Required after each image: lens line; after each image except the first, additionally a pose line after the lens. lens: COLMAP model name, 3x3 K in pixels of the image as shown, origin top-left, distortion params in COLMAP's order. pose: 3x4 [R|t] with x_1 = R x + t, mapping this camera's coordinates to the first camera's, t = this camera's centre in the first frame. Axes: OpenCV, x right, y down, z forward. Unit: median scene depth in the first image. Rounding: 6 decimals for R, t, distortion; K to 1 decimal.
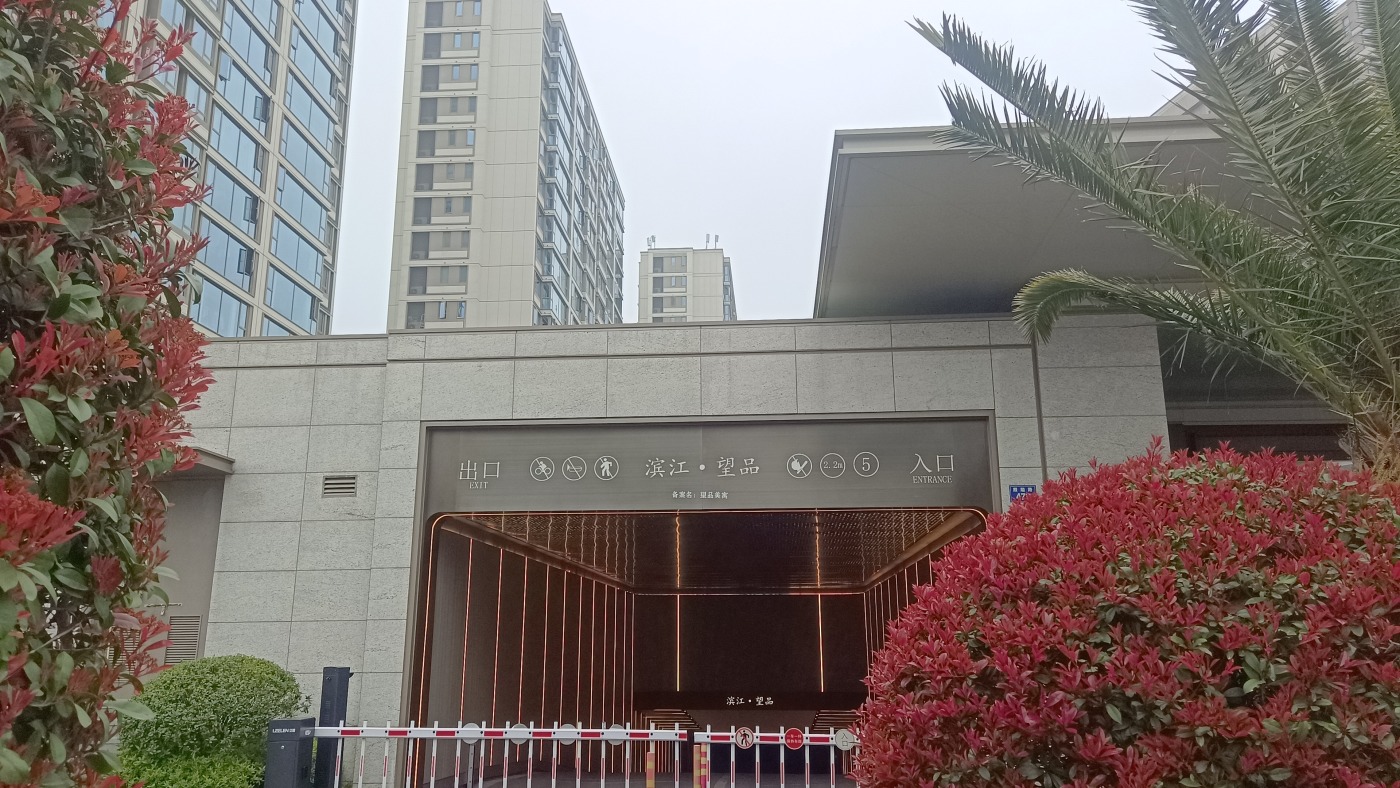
lens RADIAL K [[1014.6, 0, 700.0], [0, 1014.6, 394.0], [0, 0, 1]] dist [0.071593, -0.049021]
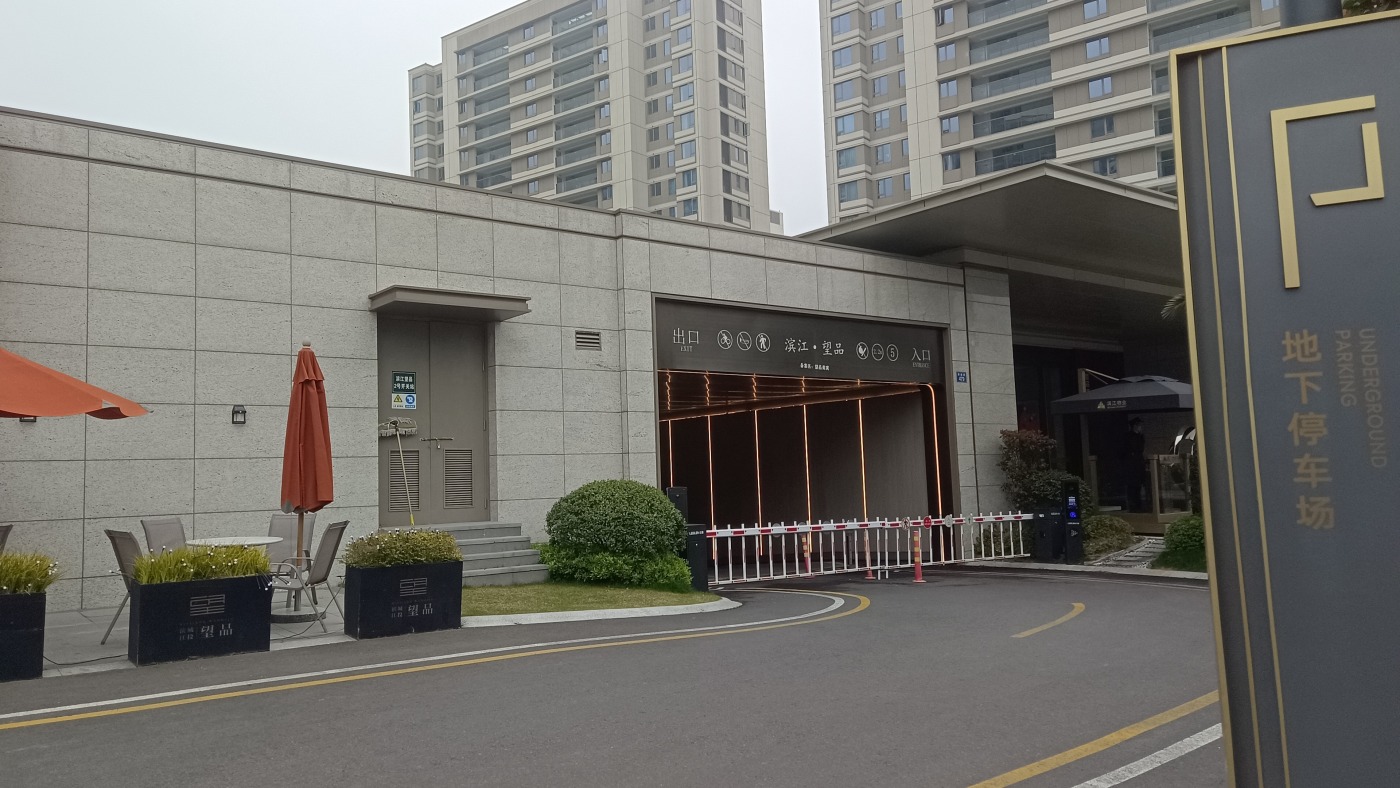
lens RADIAL K [[1003.6, 0, 700.0], [0, 1003.6, 394.0], [0, 0, 1]] dist [0.073209, -0.033431]
pose [[0.737576, 0.035717, 0.674319, -1.015542], [-0.129893, 0.987456, 0.089774, 0.031032], [-0.662654, -0.153805, 0.732963, 0.073826]]
